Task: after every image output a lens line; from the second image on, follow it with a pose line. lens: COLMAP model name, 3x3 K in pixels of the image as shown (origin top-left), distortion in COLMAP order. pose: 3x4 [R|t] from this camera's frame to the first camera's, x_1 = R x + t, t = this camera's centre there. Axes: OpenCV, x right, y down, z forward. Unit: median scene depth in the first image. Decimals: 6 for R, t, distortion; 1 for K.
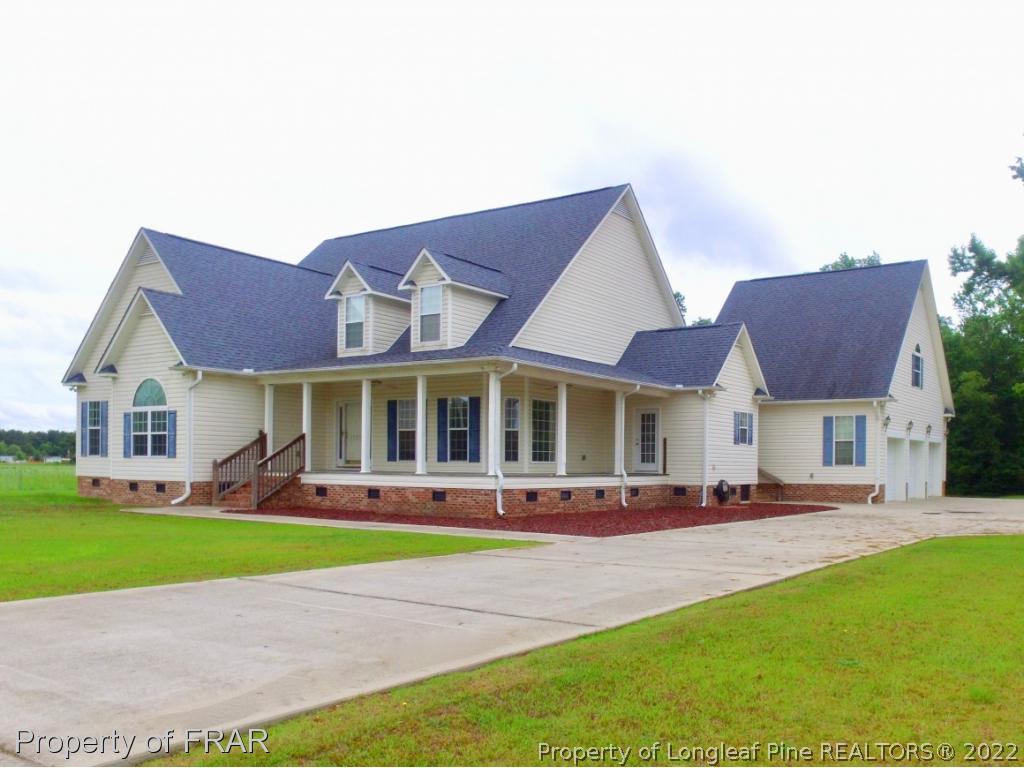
lens RADIAL K [[856.2, 0, 642.5], [0, 856.2, 474.2], [0, 0, 1]] dist [-0.008925, -0.003621]
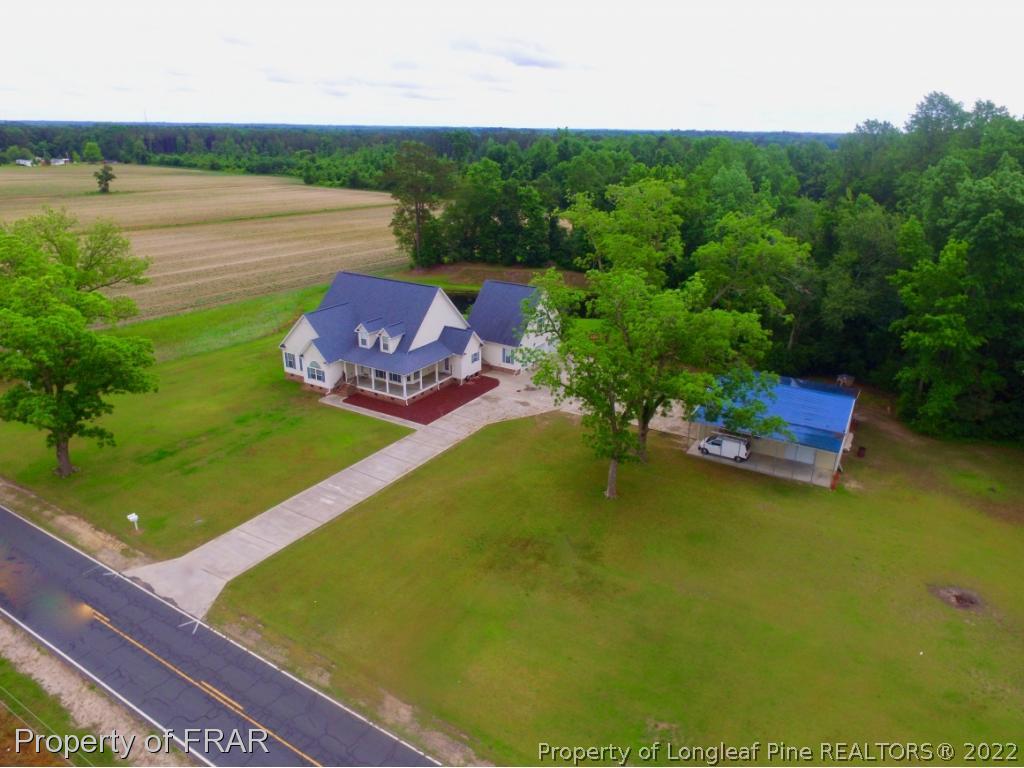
lens RADIAL K [[683.4, 0, 512.0], [0, 683.4, 384.0], [0, 0, 1]] dist [0.001093, -0.001137]
pose [[0.999974, 0.004435, -0.005673, 0.317807], [-0.002207, 0.938691, 0.344752, -1.017592], [0.006855, -0.344731, 0.938676, -1.825668]]
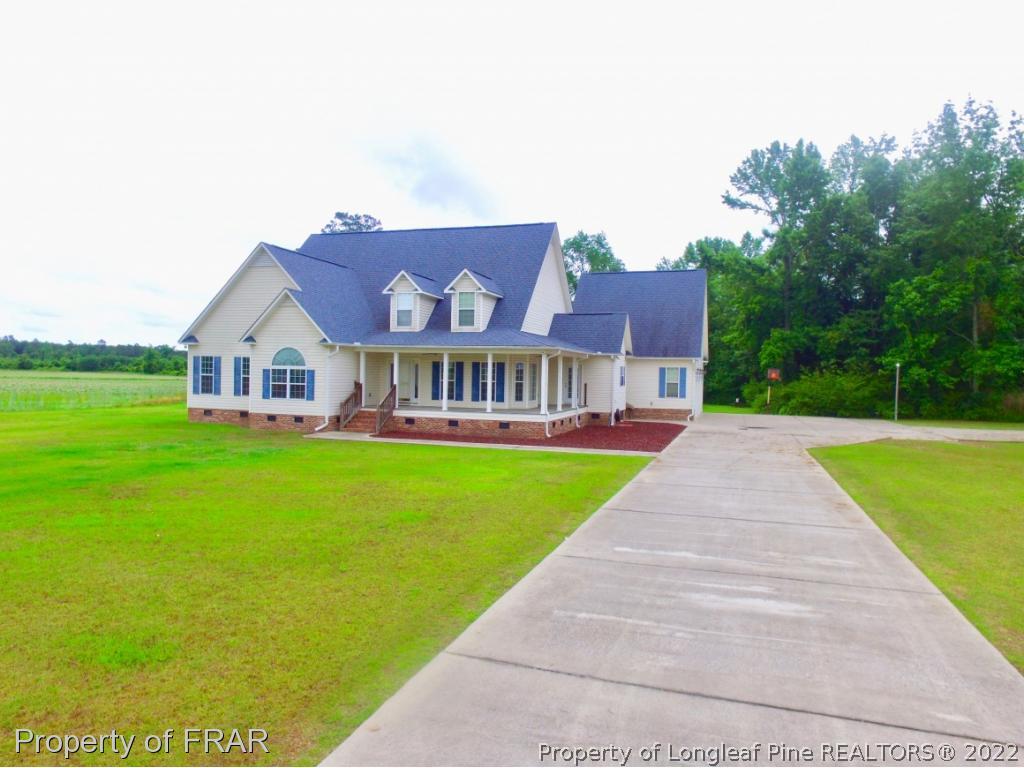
lens RADIAL K [[683.4, 0, 512.0], [0, 683.4, 384.0], [0, 0, 1]] dist [0.001093, -0.001137]
pose [[0.974983, 0.003405, 0.222254, -0.428531], [-0.005954, 0.999924, 0.010799, -0.058339], [-0.222200, -0.011852, 0.974929, -0.258950]]
